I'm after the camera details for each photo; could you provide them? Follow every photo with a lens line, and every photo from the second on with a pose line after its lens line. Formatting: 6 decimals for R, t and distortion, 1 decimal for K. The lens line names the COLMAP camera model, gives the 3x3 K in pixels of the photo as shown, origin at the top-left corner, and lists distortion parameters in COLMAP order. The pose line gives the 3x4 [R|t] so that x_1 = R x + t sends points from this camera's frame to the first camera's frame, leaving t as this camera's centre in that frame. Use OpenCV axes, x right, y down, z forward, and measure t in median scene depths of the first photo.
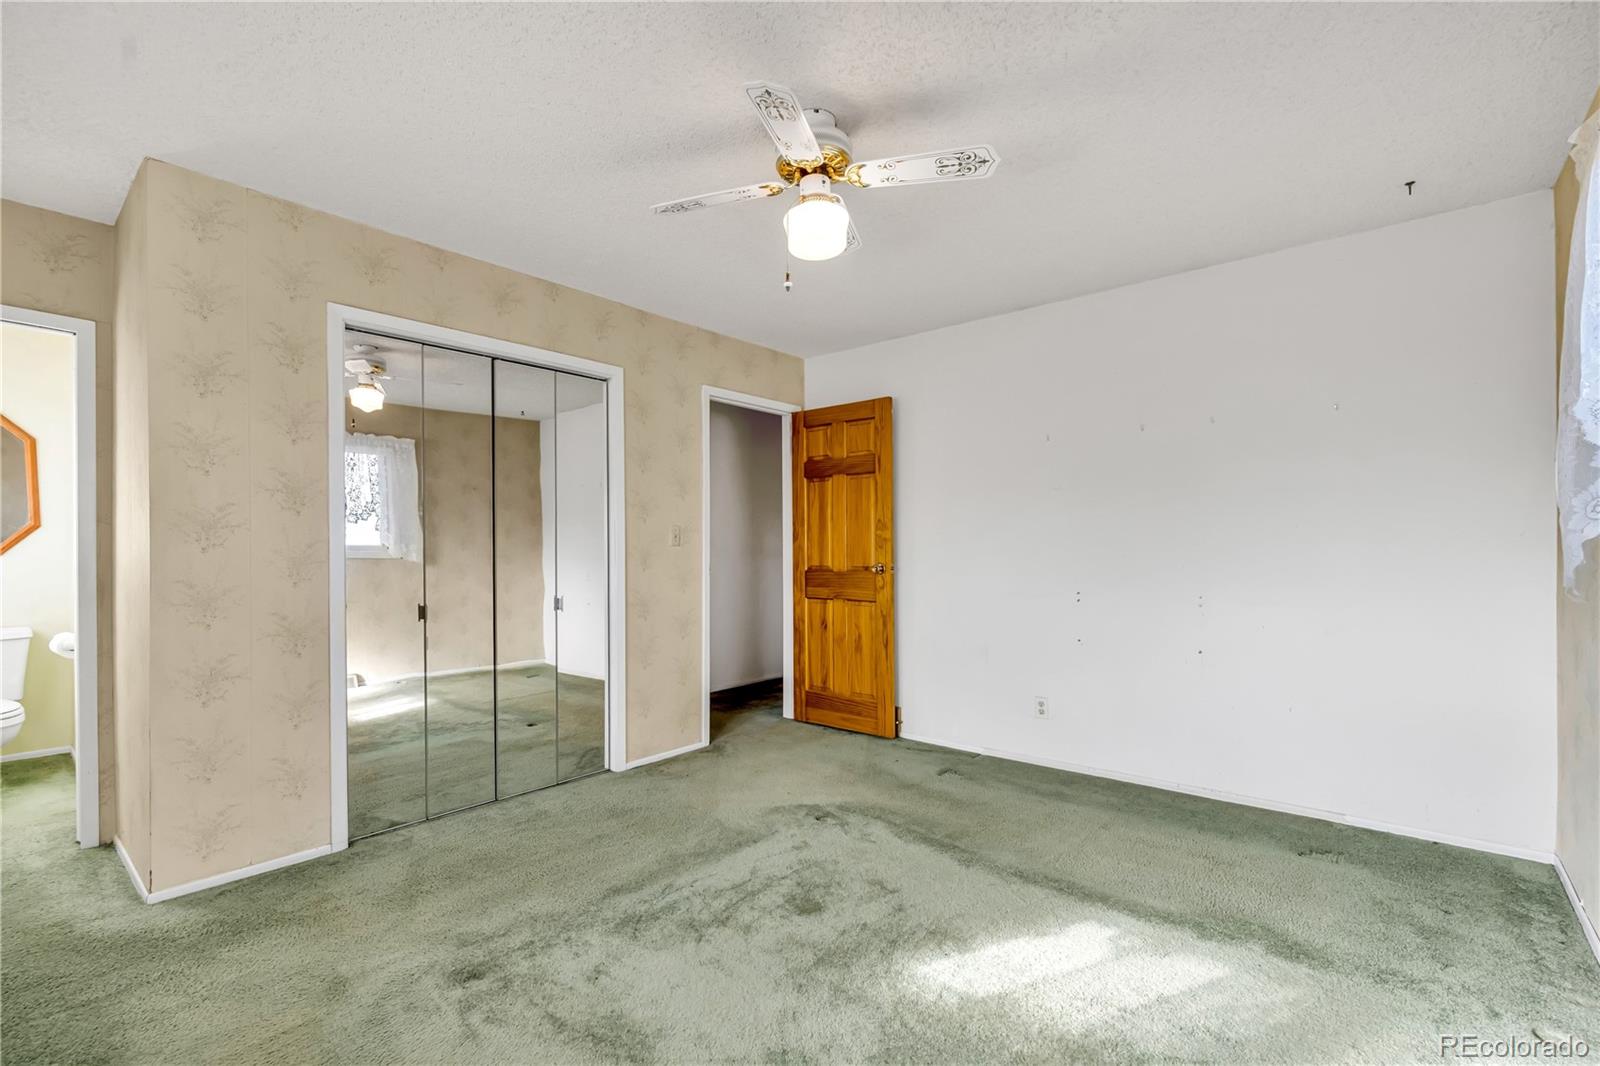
lens RADIAL K [[719.5, 0, 793.4], [0, 719.5, 540.7], [0, 0, 1]] dist [-0.002133, 0.000589]
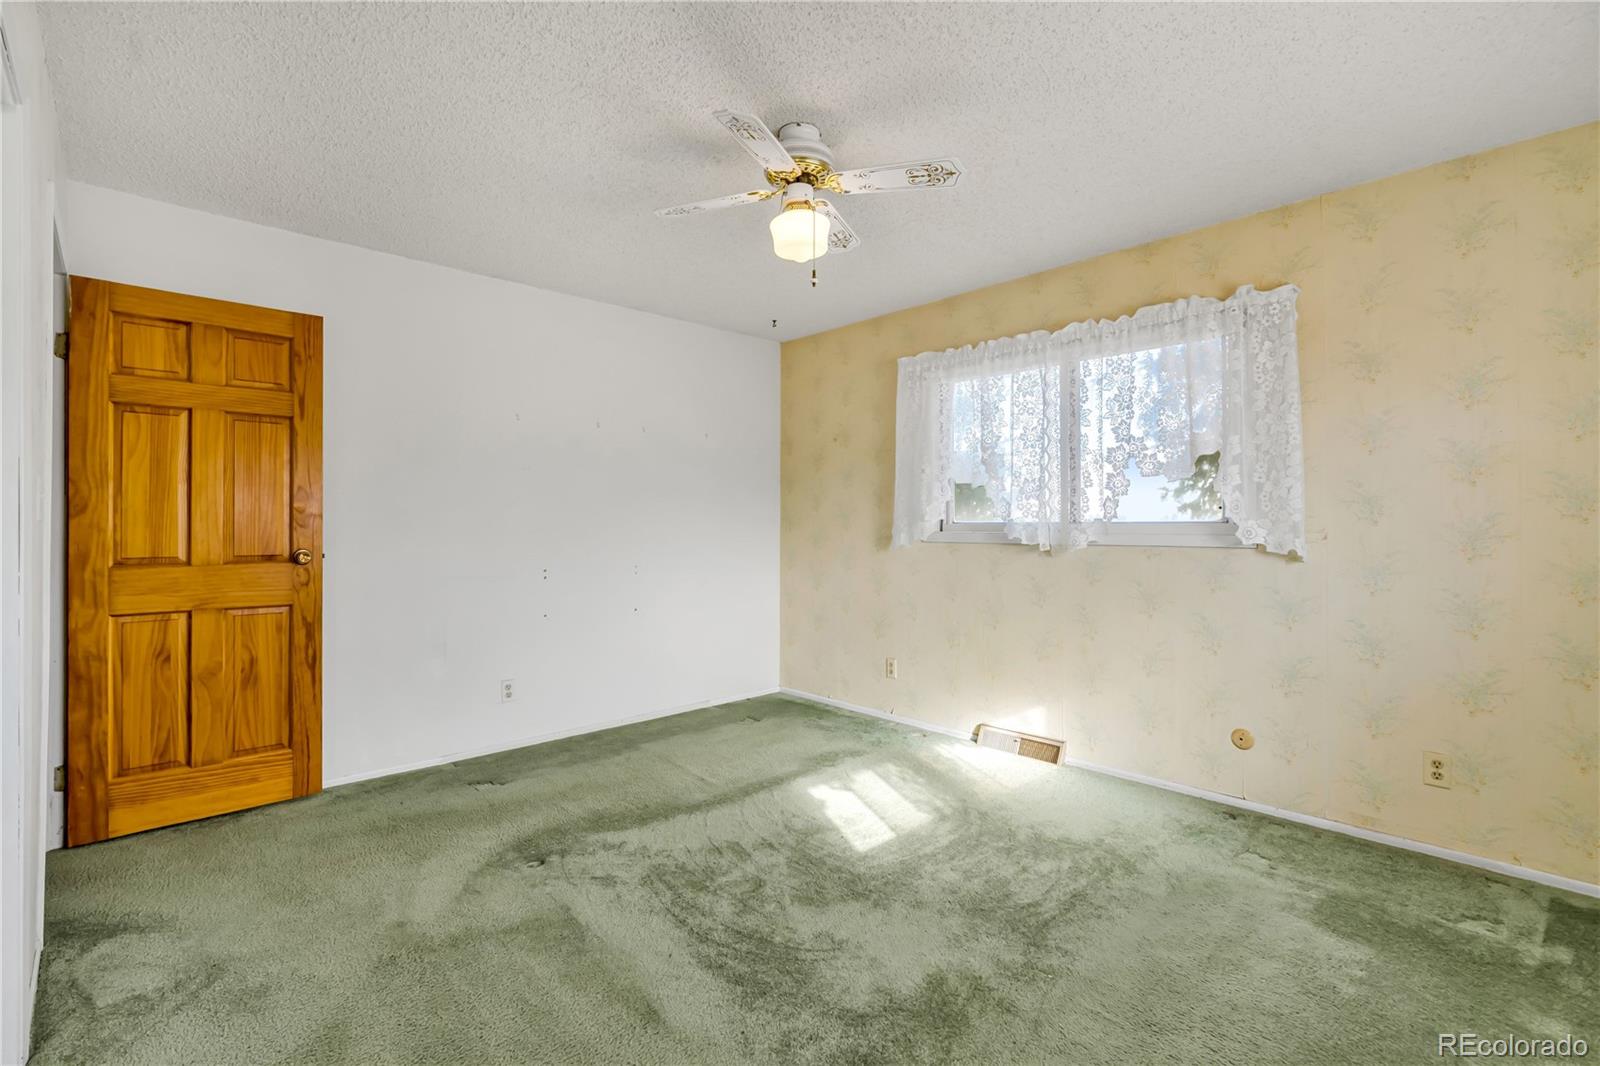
lens RADIAL K [[725.0, 0, 801.7], [0, 725.0, 516.9], [0, 0, 1]] dist [-0.012164, 0.004925]
pose [[0.101199, 0.017040, 0.994720, -0.670012], [-0.010889, 0.999812, -0.016020, 0.007627], [-0.994807, -0.009210, 0.101366, 0.565476]]
